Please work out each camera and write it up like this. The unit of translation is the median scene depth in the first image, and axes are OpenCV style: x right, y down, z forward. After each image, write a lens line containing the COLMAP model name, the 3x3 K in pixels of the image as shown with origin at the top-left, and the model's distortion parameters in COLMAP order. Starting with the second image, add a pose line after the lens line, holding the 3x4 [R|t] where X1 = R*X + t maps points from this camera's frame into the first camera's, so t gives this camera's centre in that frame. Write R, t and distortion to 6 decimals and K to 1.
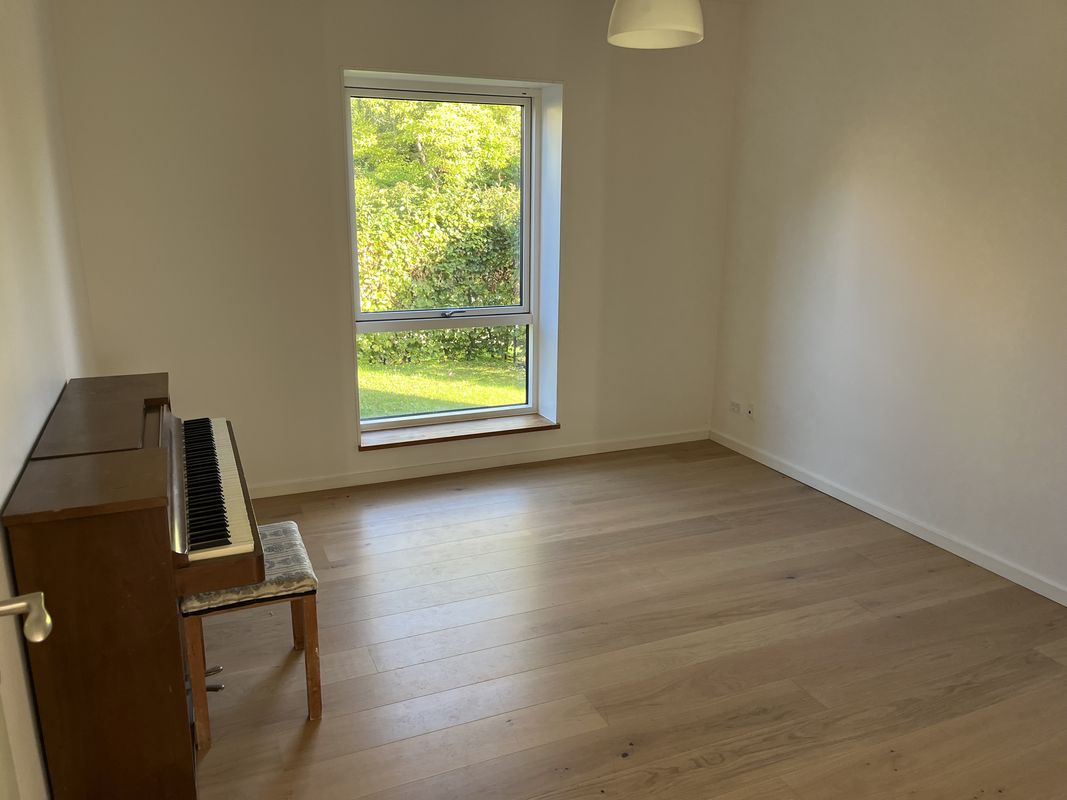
lens RADIAL K [[815.1, 0, 533.5], [0, 815.1, 400.0], [0, 0, 1]] dist [0.089405, -0.107643]
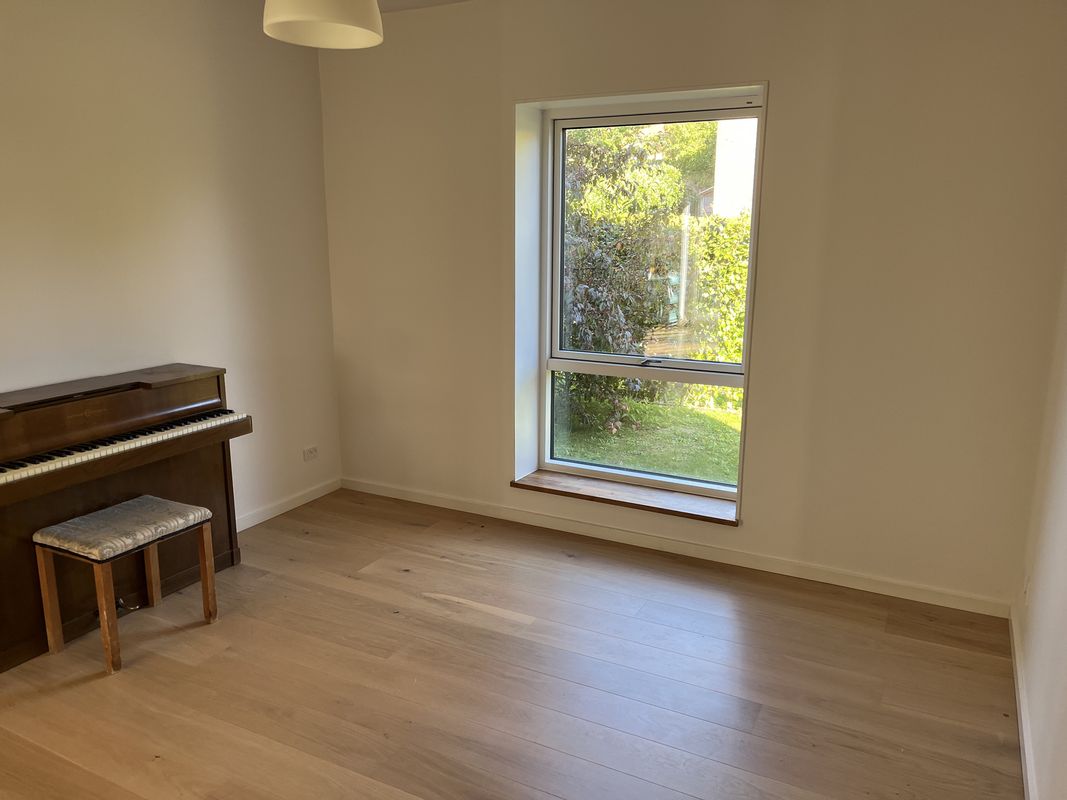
lens RADIAL K [[815.1, 0, 533.5], [0, 815.1, 400.0], [0, 0, 1]] dist [0.089405, -0.107643]
pose [[0.625953, 0.159811, -0.763311, 0.508418], [-0.192568, 0.980143, 0.047293, -0.086166], [0.755712, 0.117386, 0.644298, 0.355724]]
